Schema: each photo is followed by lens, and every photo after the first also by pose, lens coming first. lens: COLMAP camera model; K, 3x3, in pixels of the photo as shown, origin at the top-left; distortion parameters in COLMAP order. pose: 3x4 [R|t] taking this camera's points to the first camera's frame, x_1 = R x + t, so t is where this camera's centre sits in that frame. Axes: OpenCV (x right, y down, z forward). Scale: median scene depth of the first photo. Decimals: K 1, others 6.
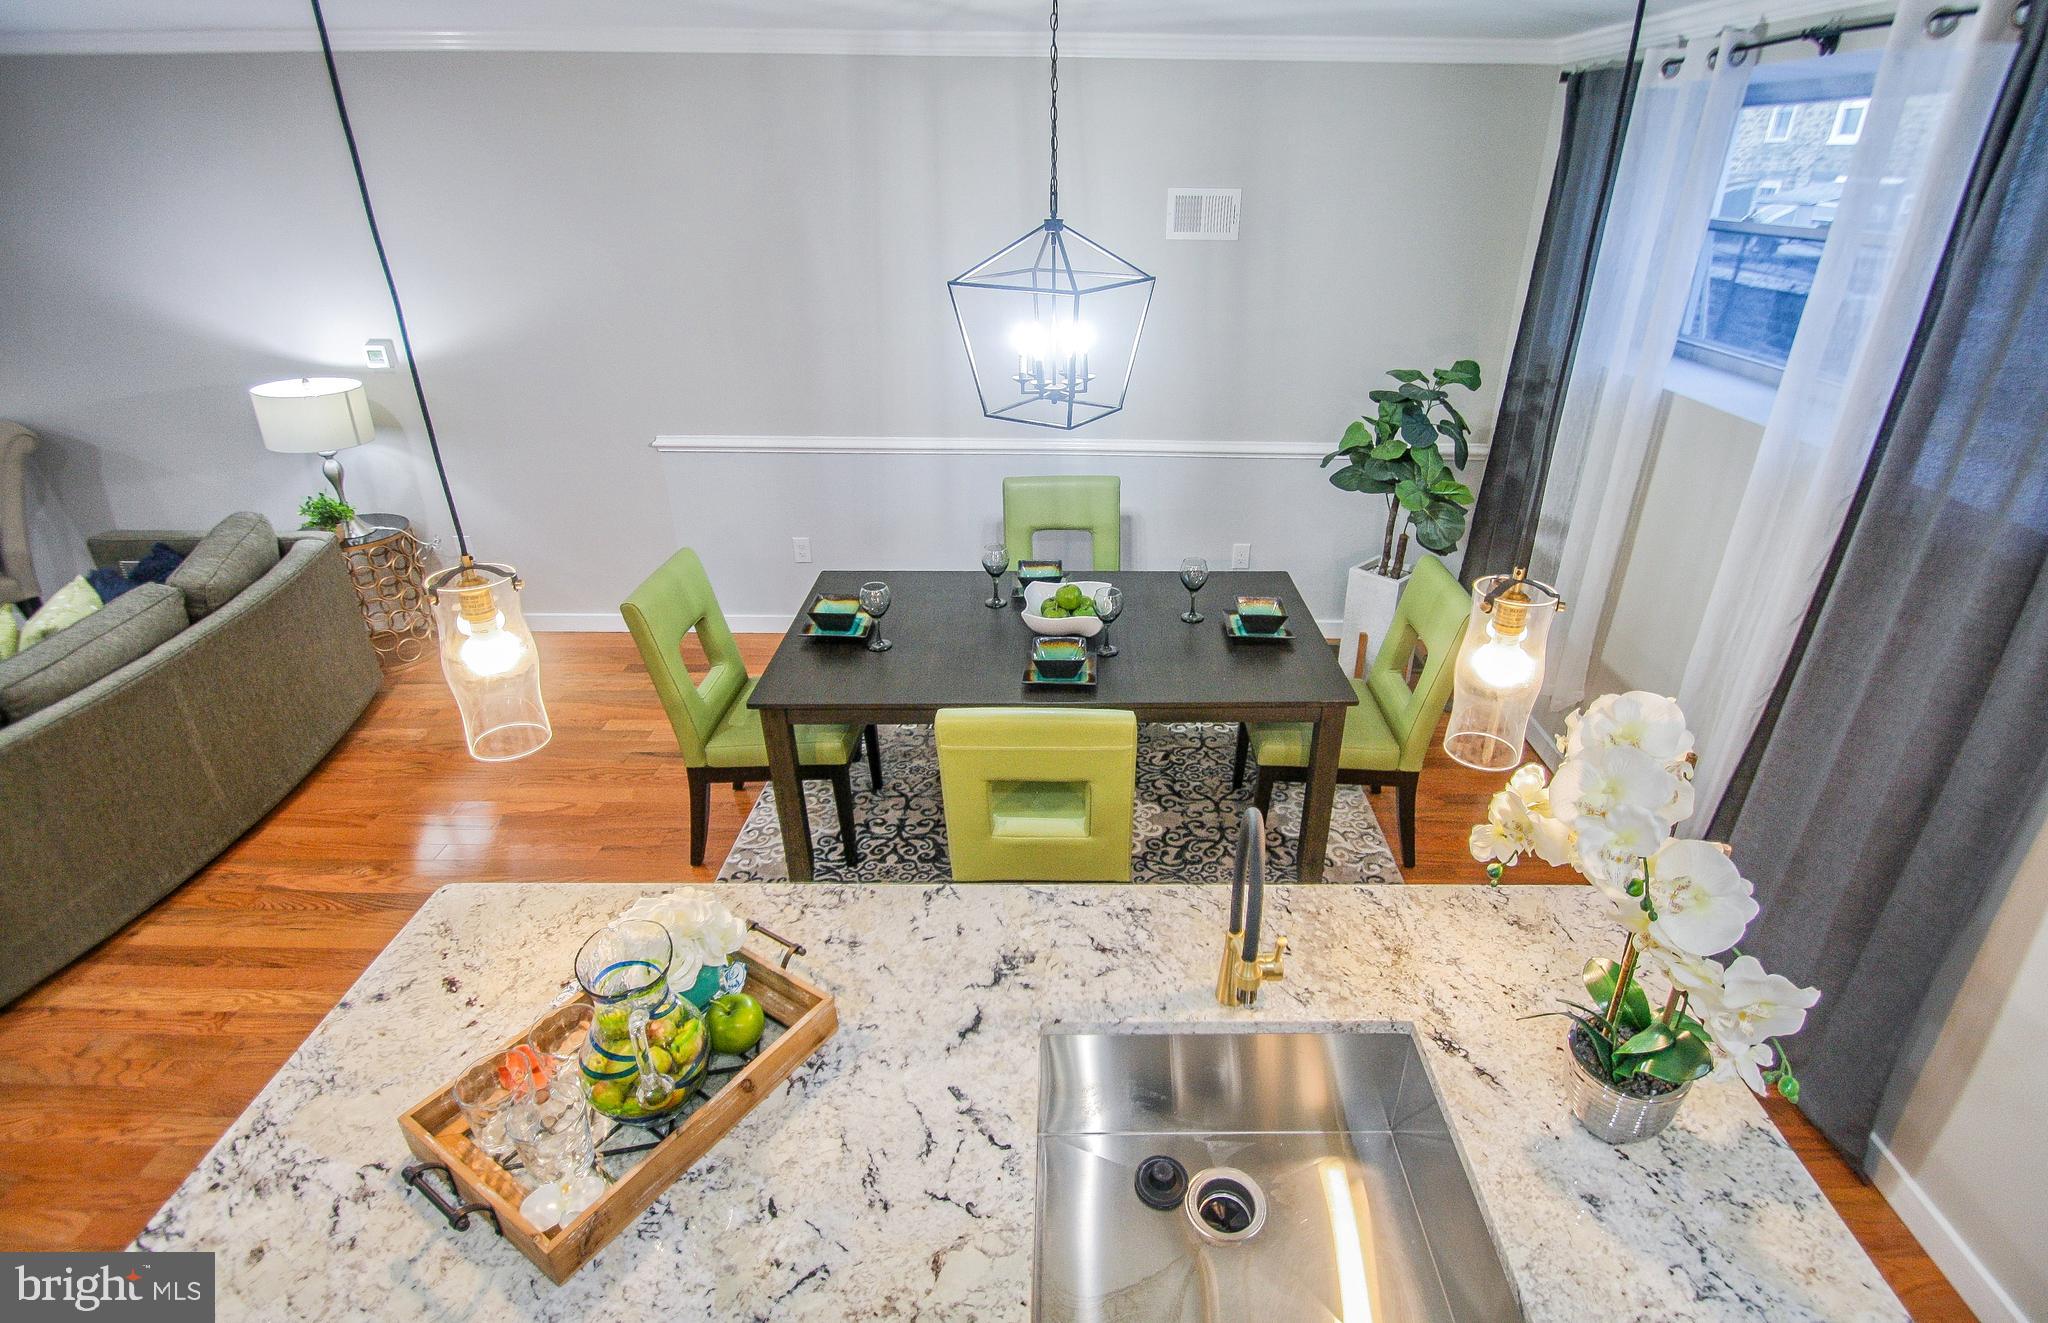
lens RADIAL K [[985.4, 0, 1065.1], [0, 985.4, 662.2], [0, 0, 1]] dist [-0.021895, -0.000146]
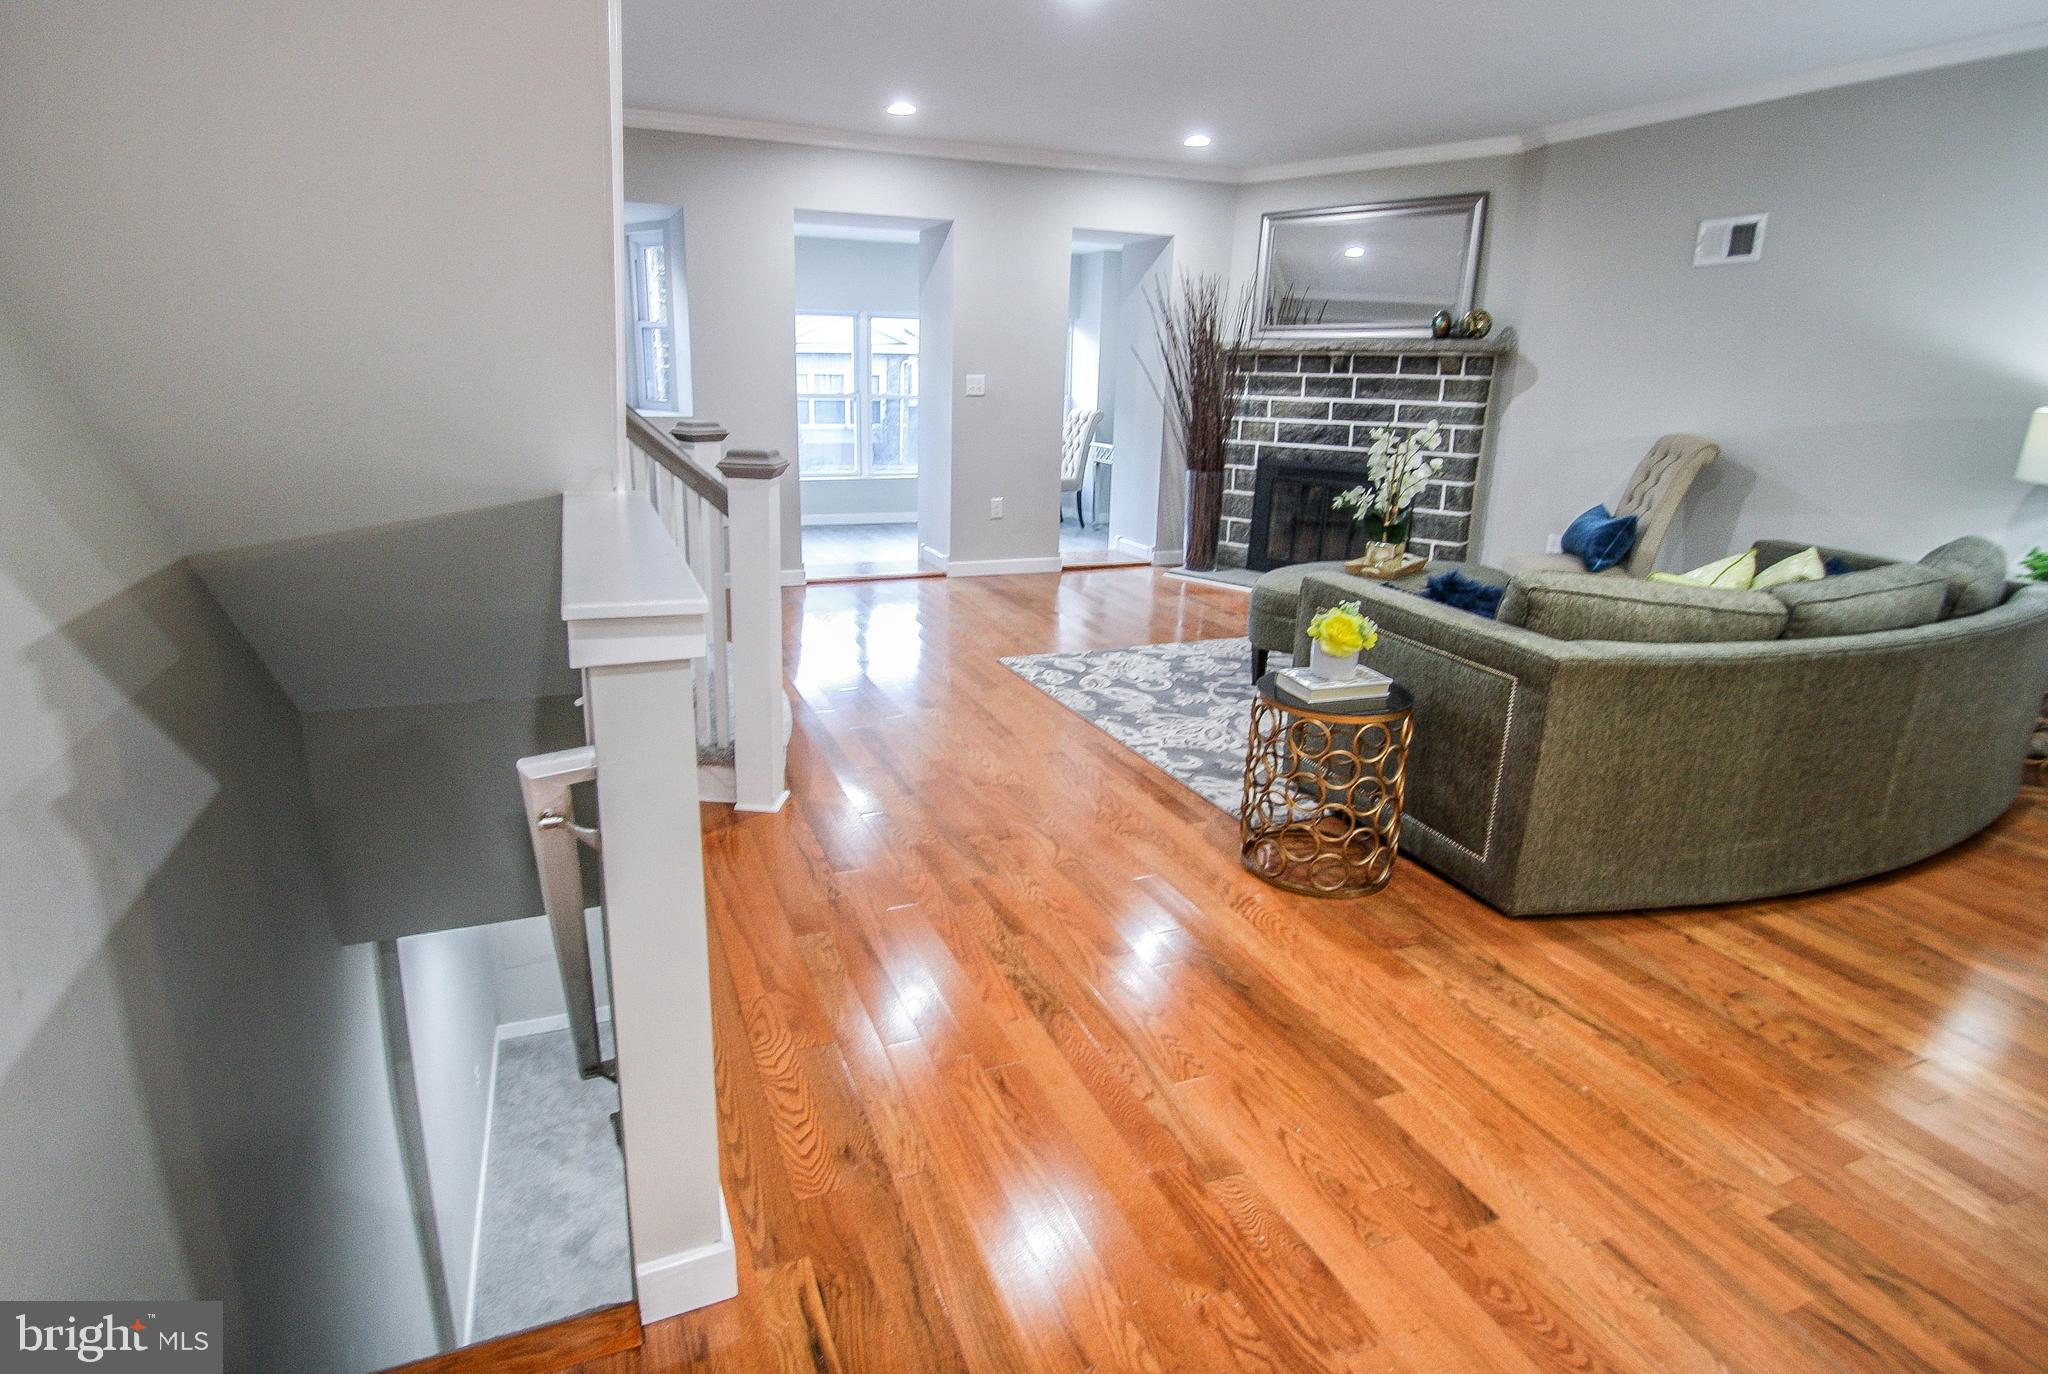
lens RADIAL K [[1079.4, 0, 1016.1], [0, 1079.4, 648.5], [0, 0, 1]] dist [0.001388, 0.000102]
pose [[0.377303, 0.237633, -0.895083, -0.428969], [-0.431289, 0.900396, 0.057243, 0.311598], [0.819532, 0.364441, 0.442211, -0.051761]]
